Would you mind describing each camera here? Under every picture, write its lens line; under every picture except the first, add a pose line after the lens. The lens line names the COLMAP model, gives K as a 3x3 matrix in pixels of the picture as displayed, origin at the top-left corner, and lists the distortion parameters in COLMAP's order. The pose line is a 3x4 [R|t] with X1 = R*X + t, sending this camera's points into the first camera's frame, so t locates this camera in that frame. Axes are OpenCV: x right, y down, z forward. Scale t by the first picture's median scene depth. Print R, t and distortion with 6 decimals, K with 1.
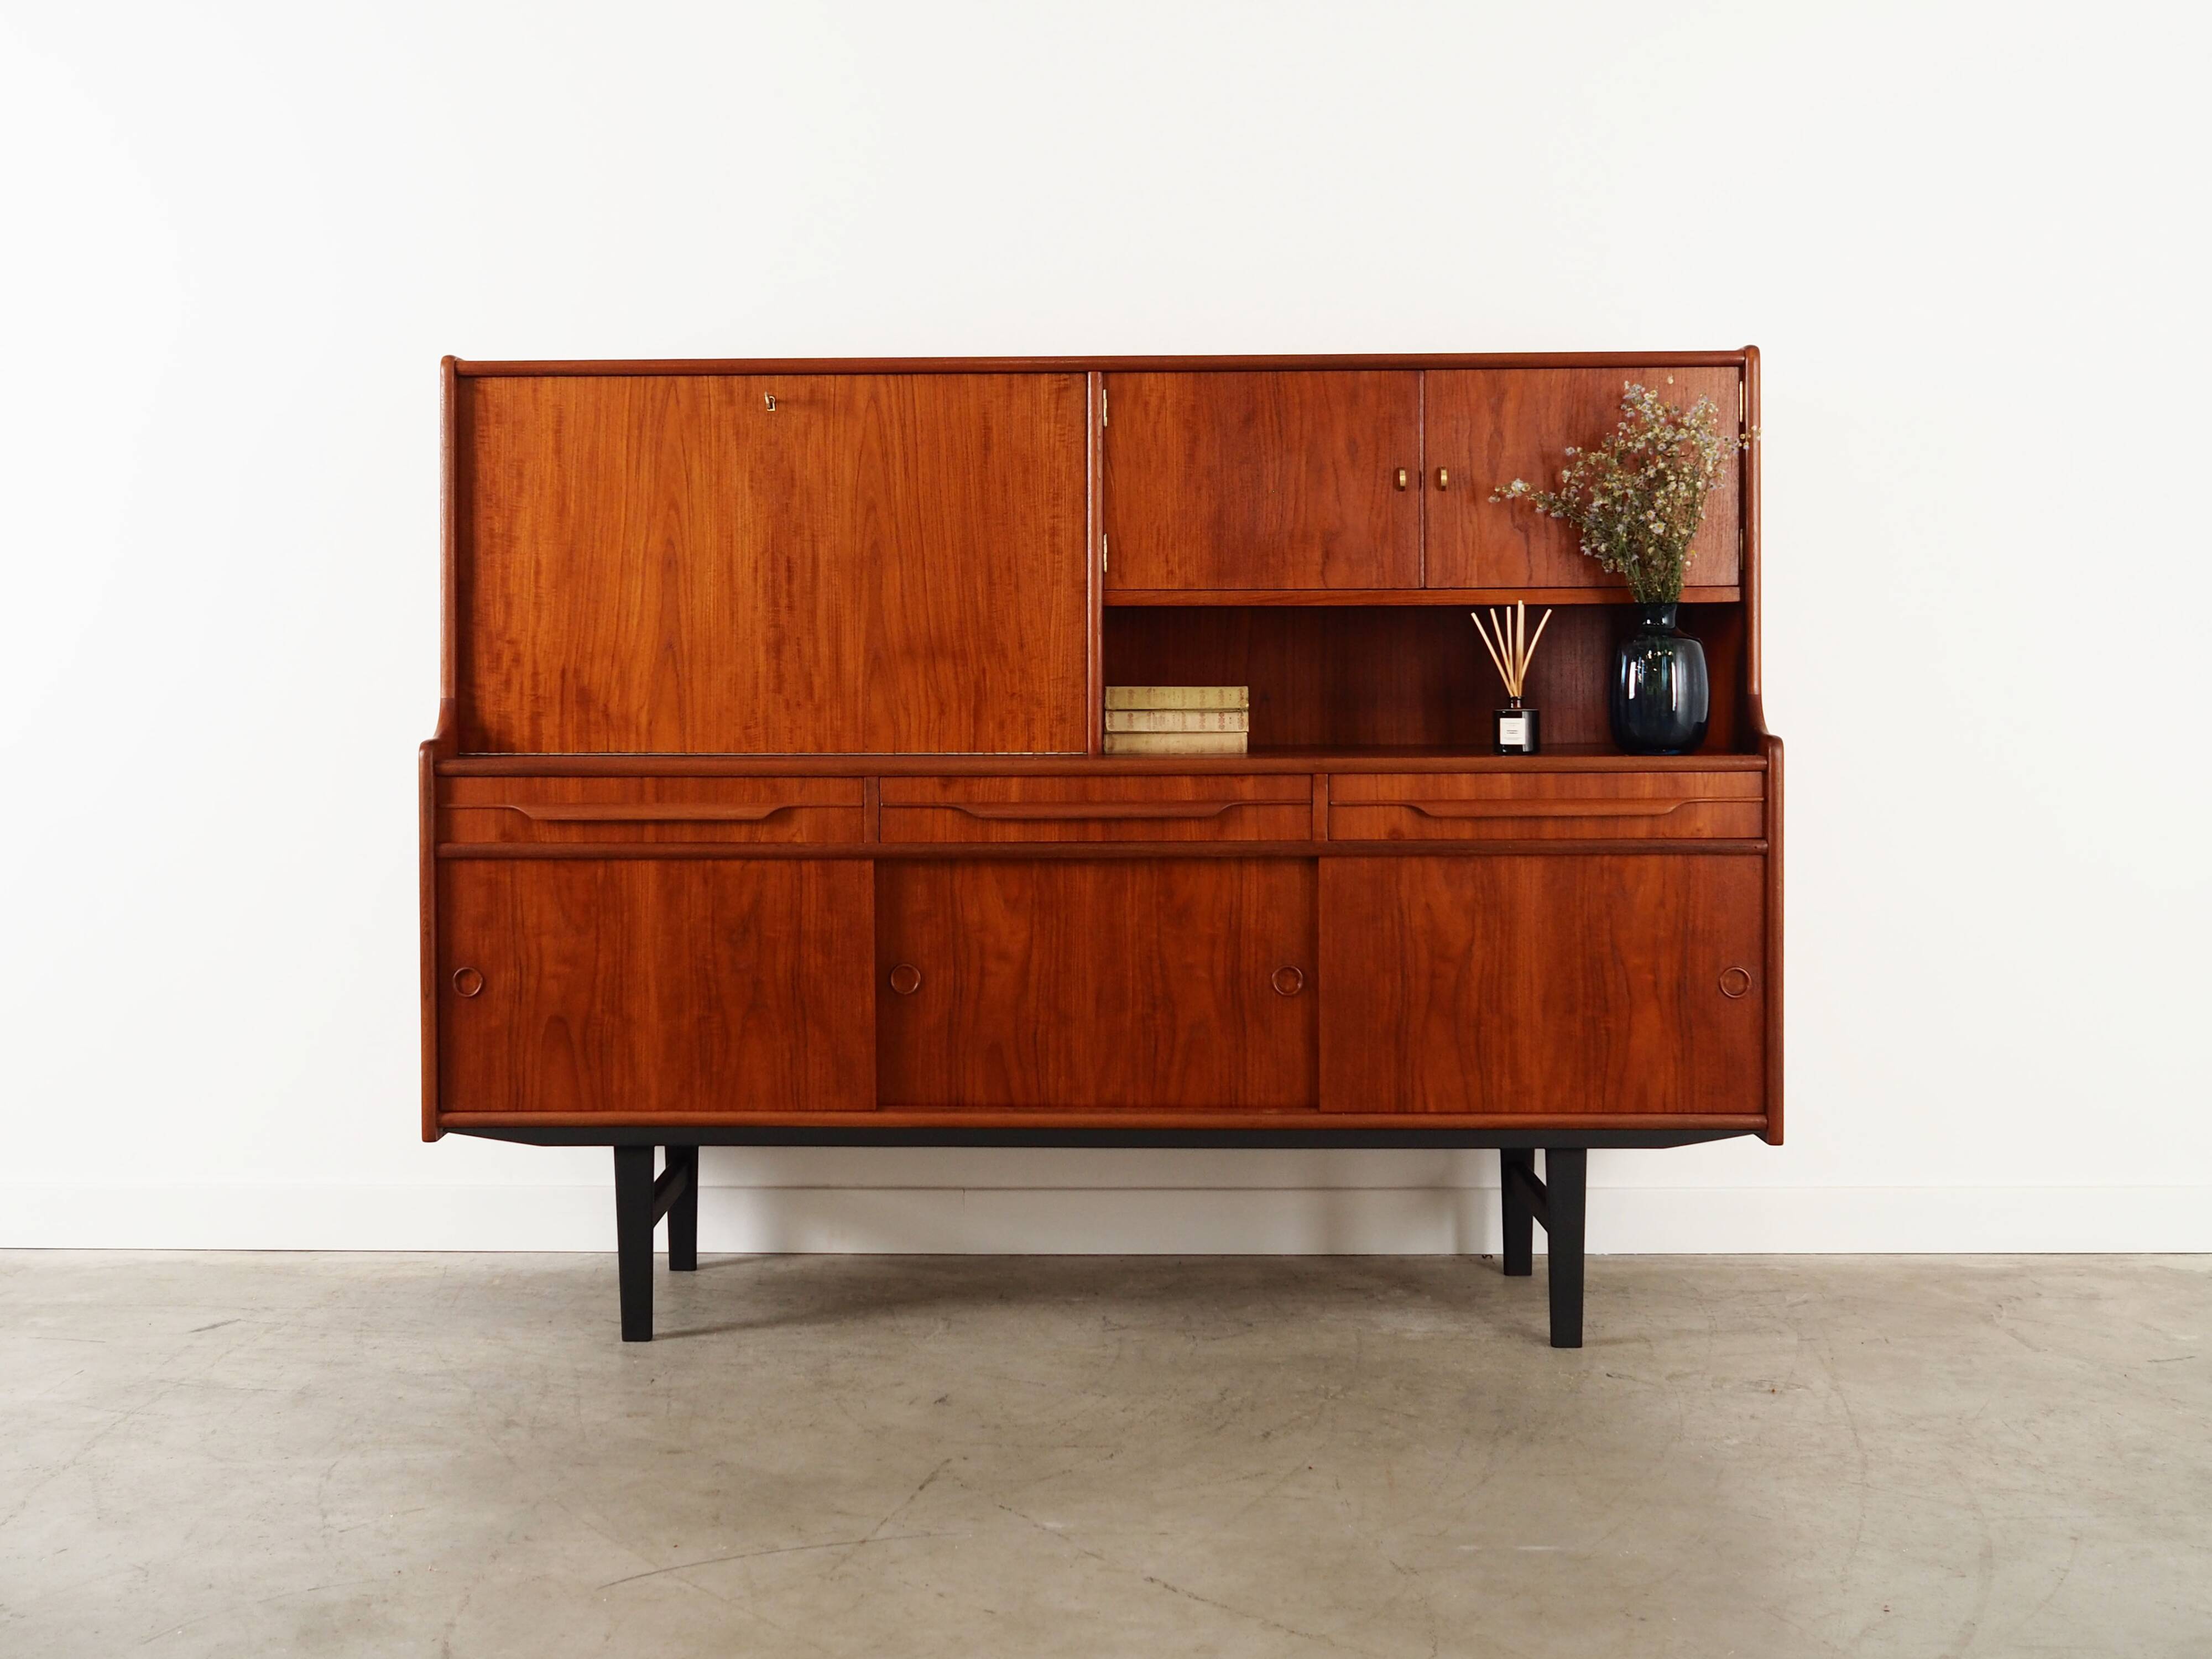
lens RADIAL K [[2712.1, 0, 1016.7], [0, 2712.1, 668.1], [0, 0, 1]] dist [-0.015813, -0.016698]
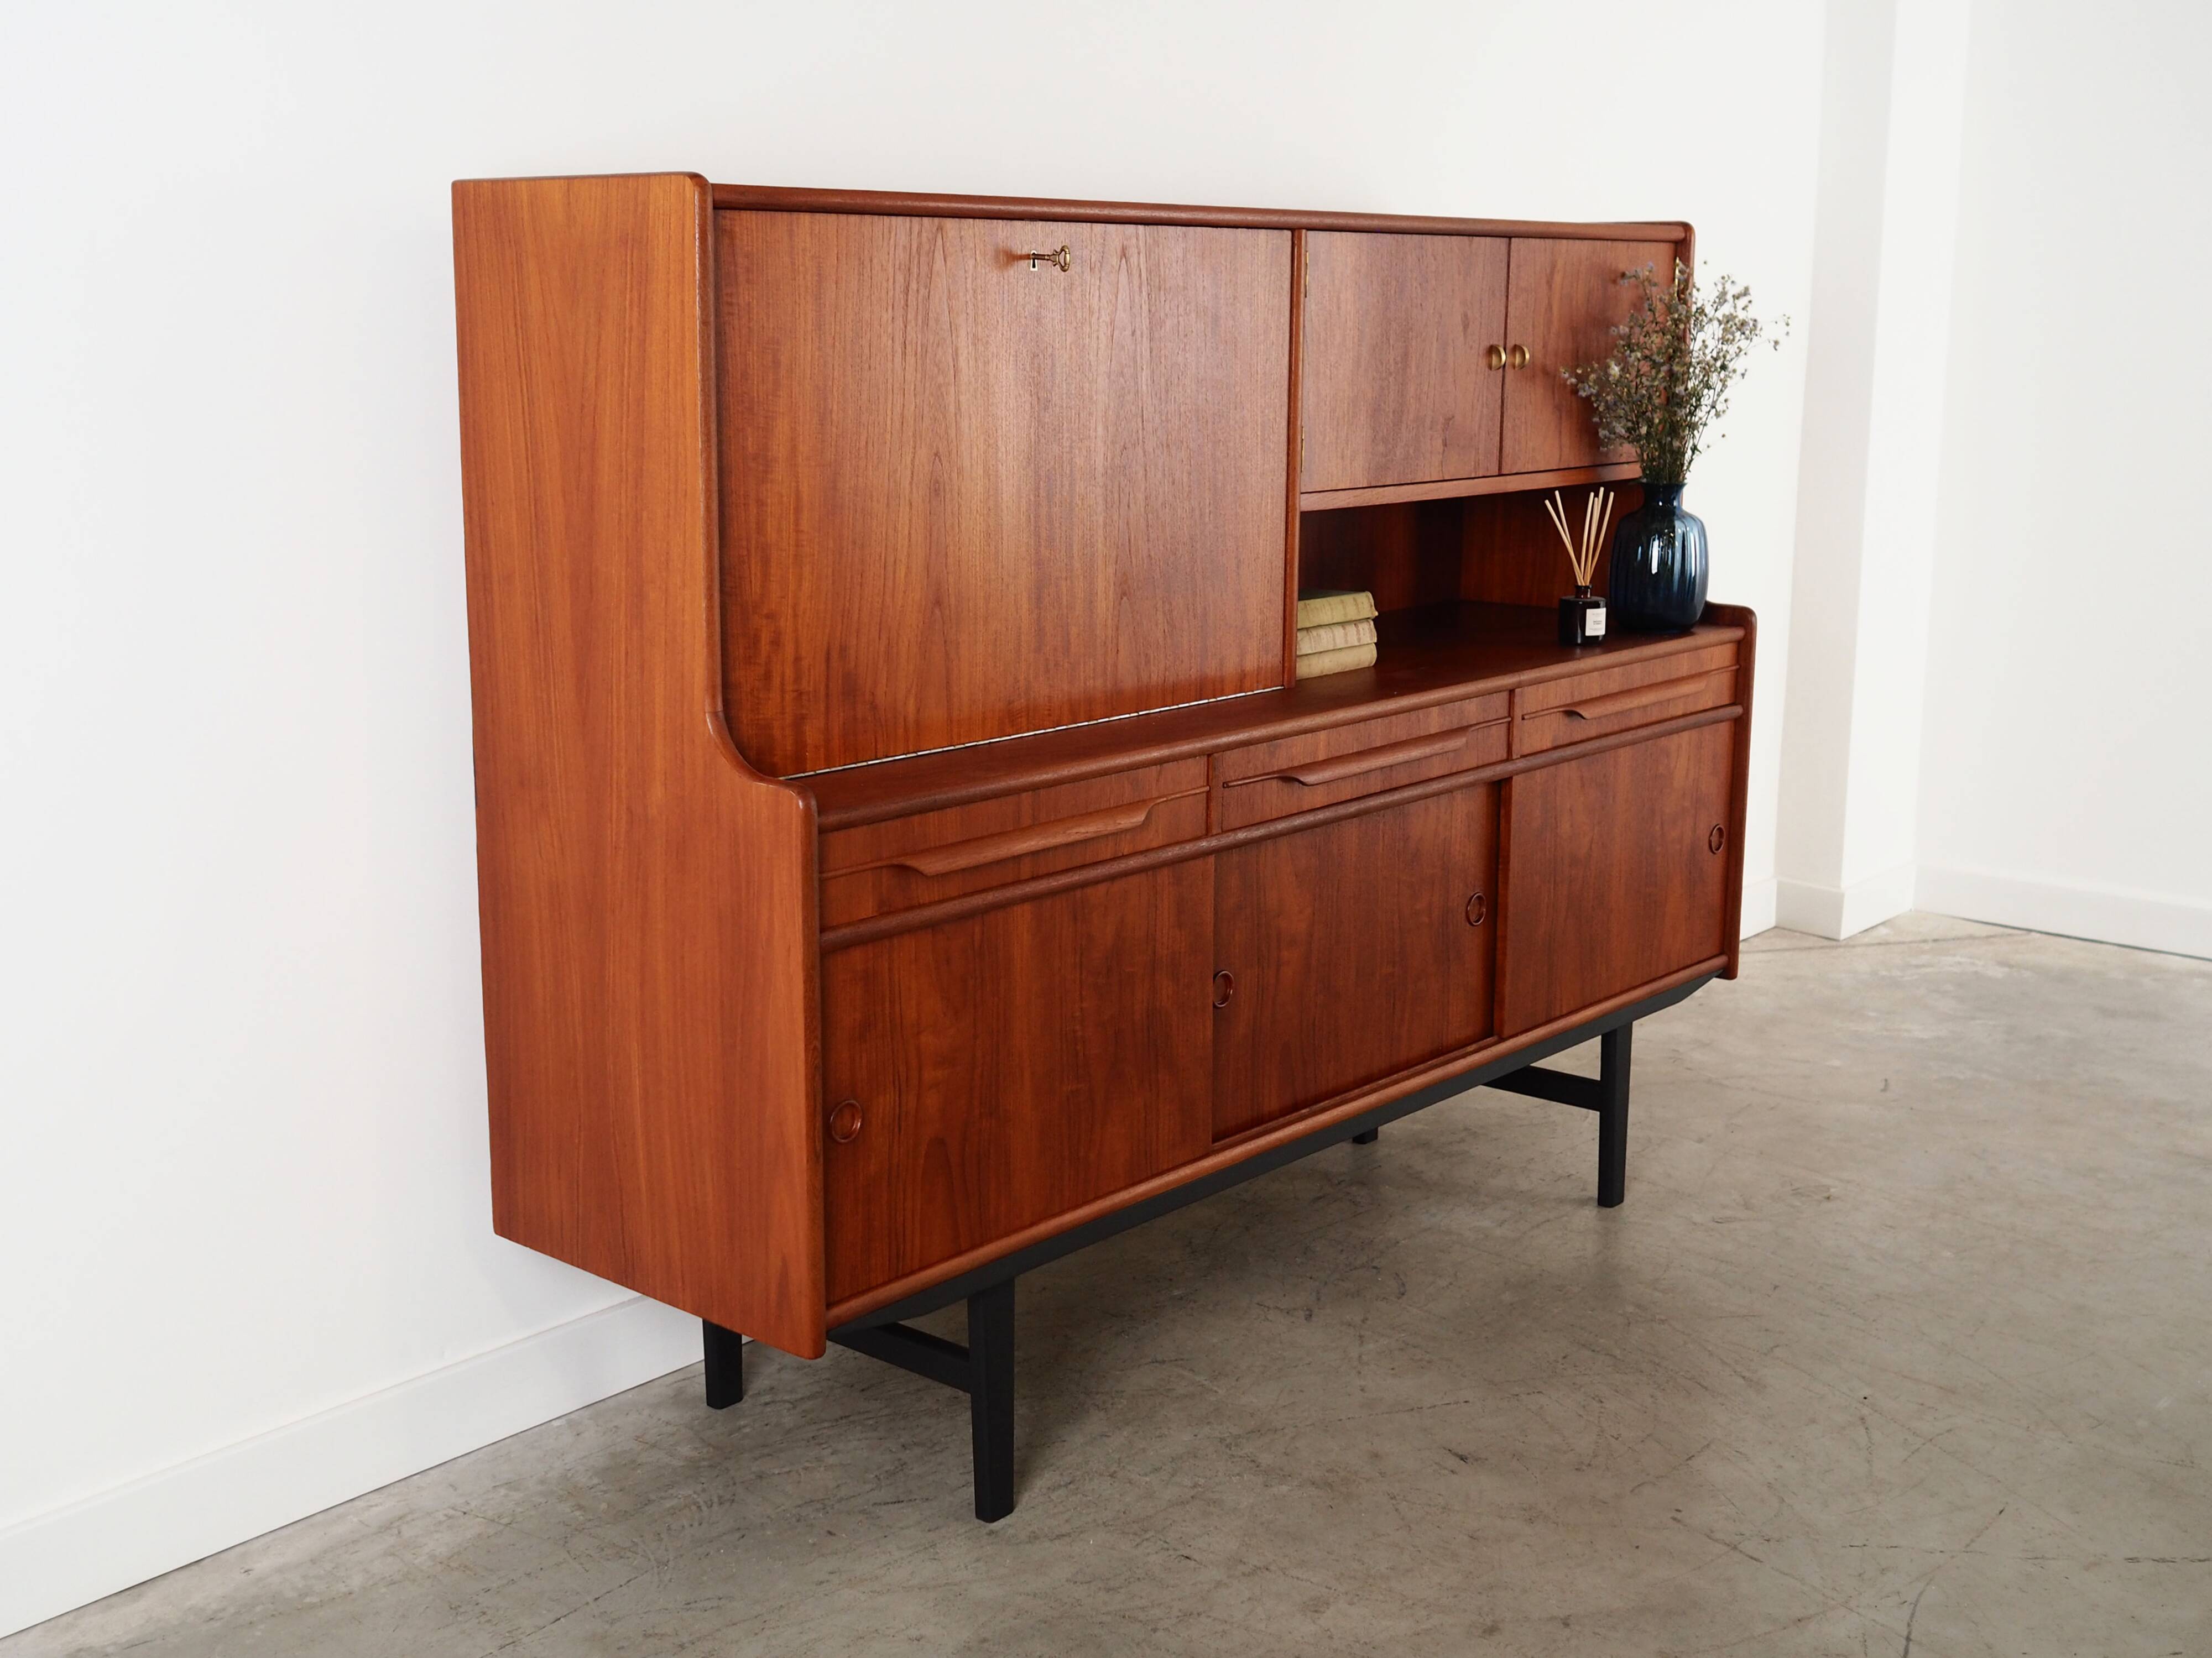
lens RADIAL K [[2552.2, 0, 1106.0], [0, 2552.2, 829.0], [0, 0, 1]] dist [-0.016087, -0.008918]
pose [[0.628671, -0.153179, 0.762436, -0.631560], [-0.000121, 0.980390, 0.197068, -0.083399], [-0.777671, -0.123983, 0.616324, 0.546239]]
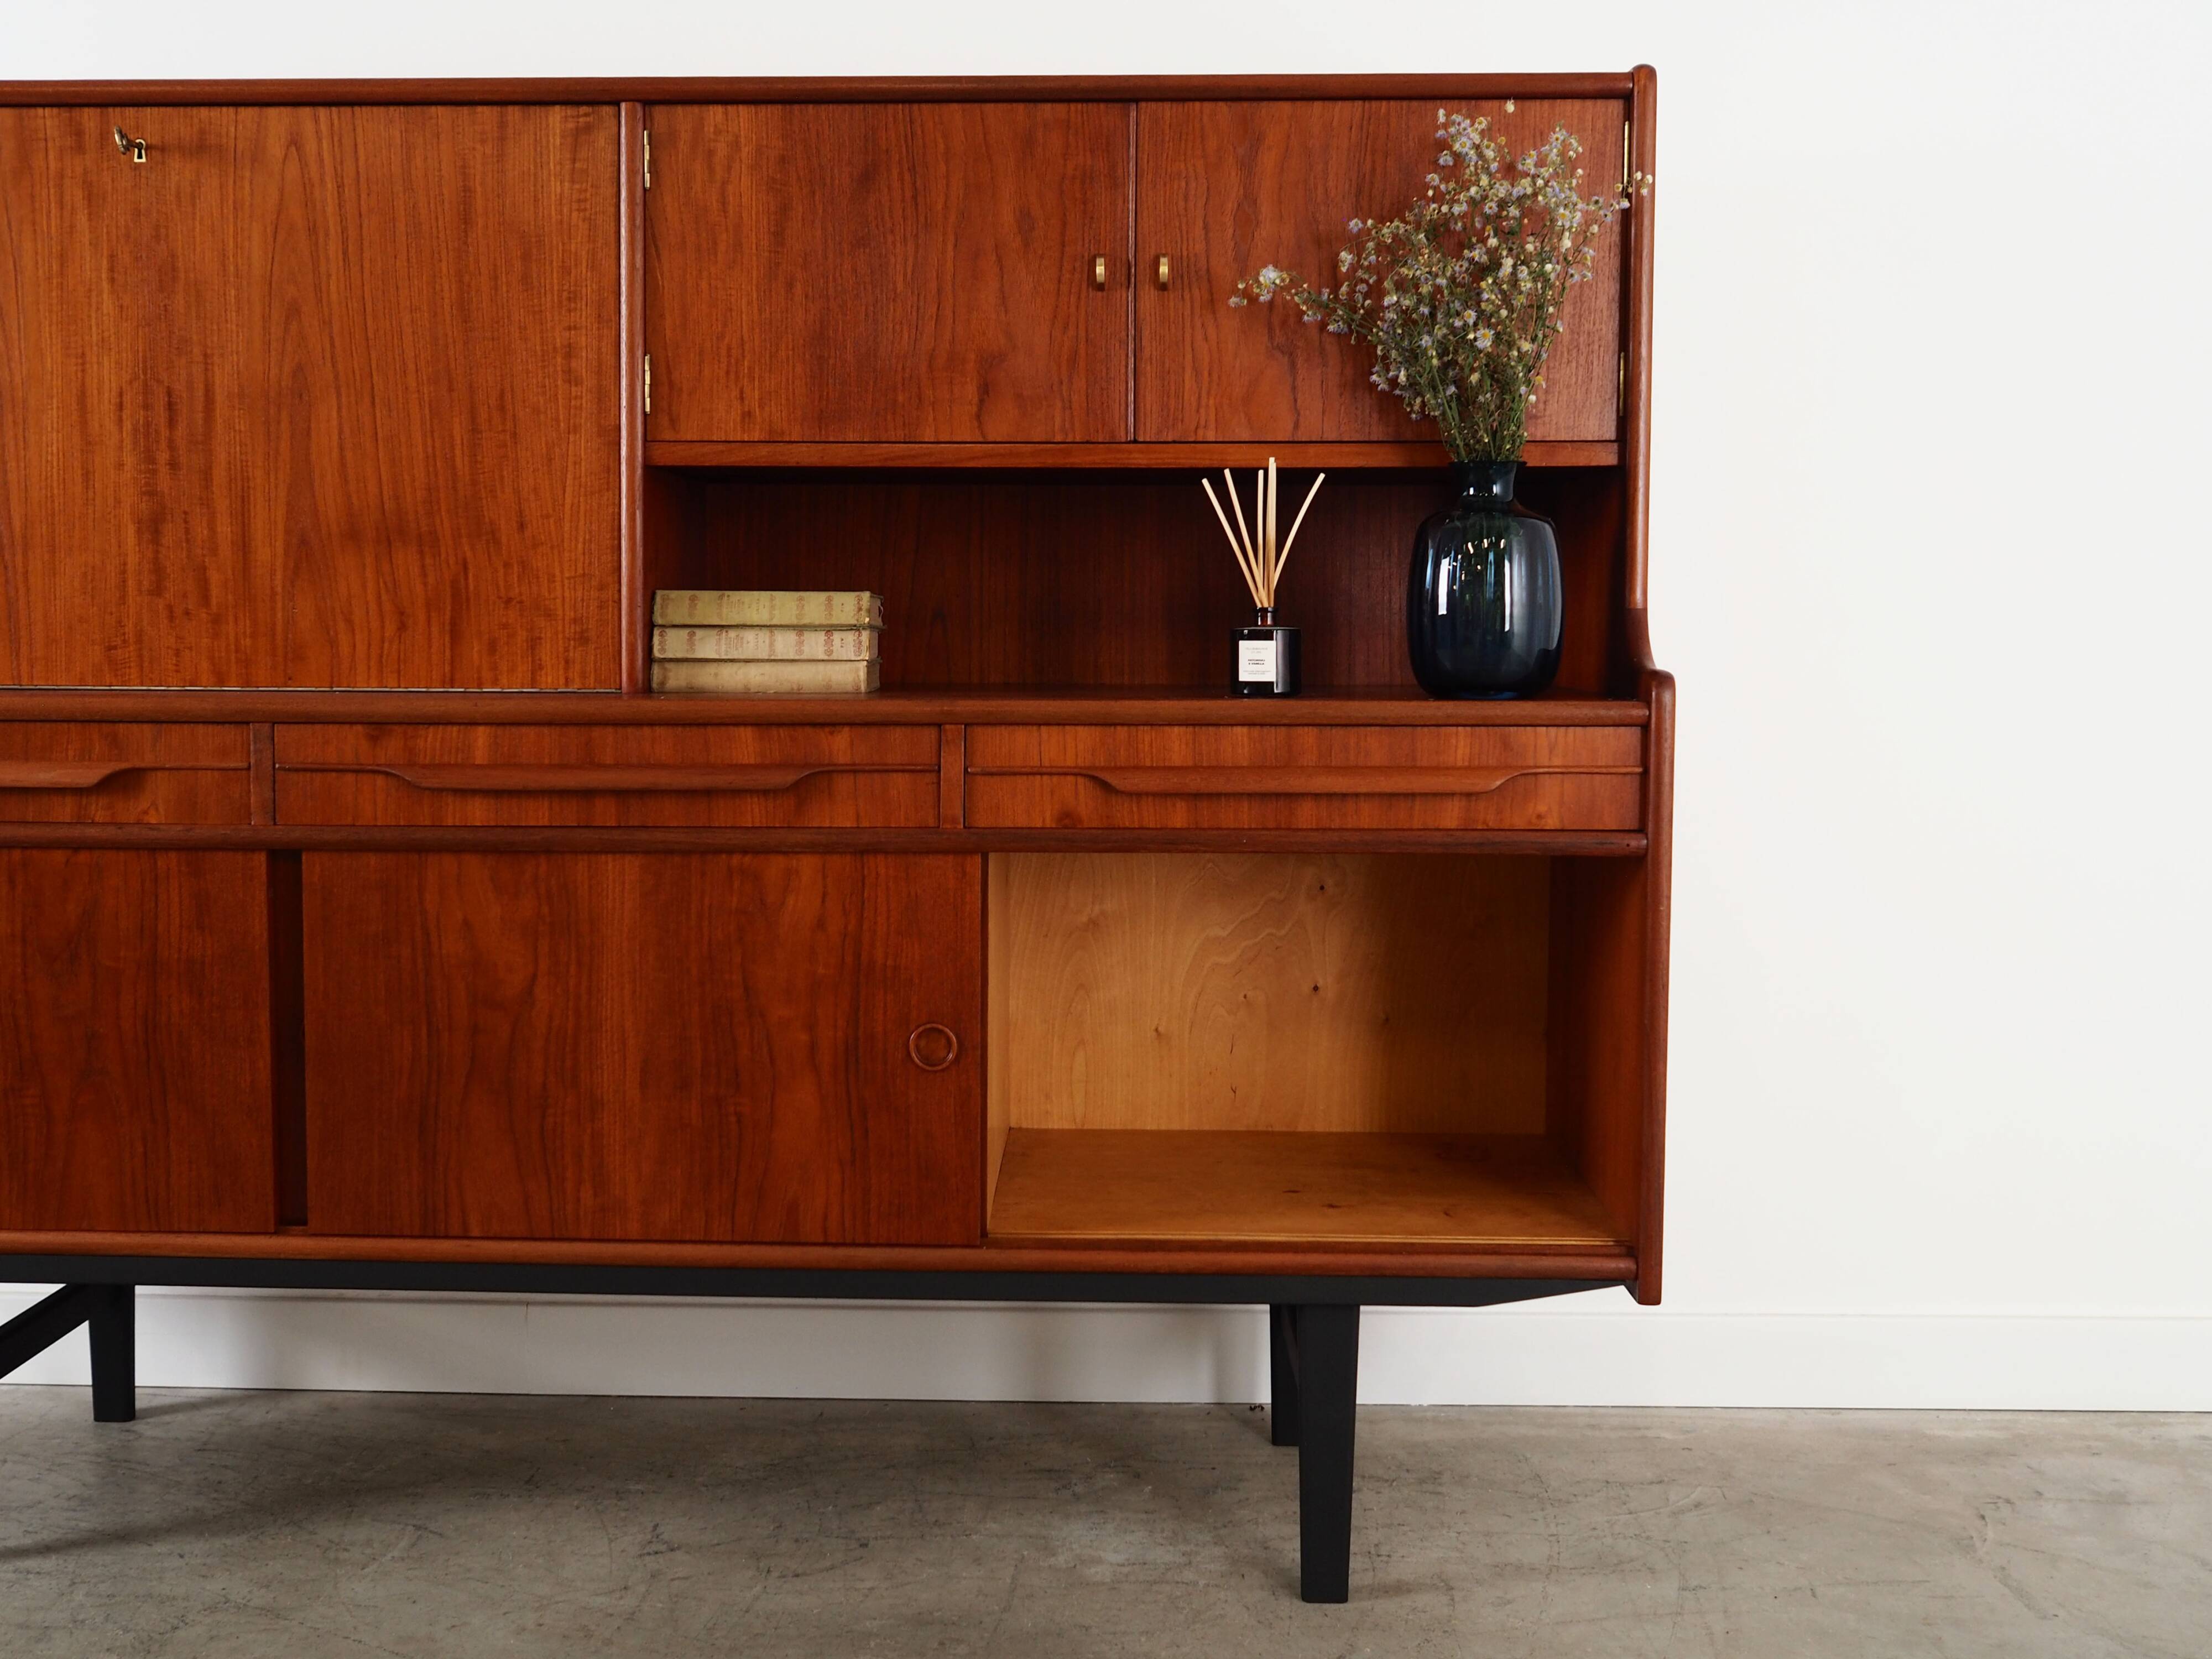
lens RADIAL K [[2493.4, 0, 1041.0], [0, 2493.4, 784.3], [0, 0, 1]] dist [-0.015955, -0.003759]
pose [[0.999961, 0.008643, -0.001813, 0.129936], [-0.008520, 0.998203, 0.059316, 0.017444], [0.002323, -0.059298, 0.998238, 0.397301]]
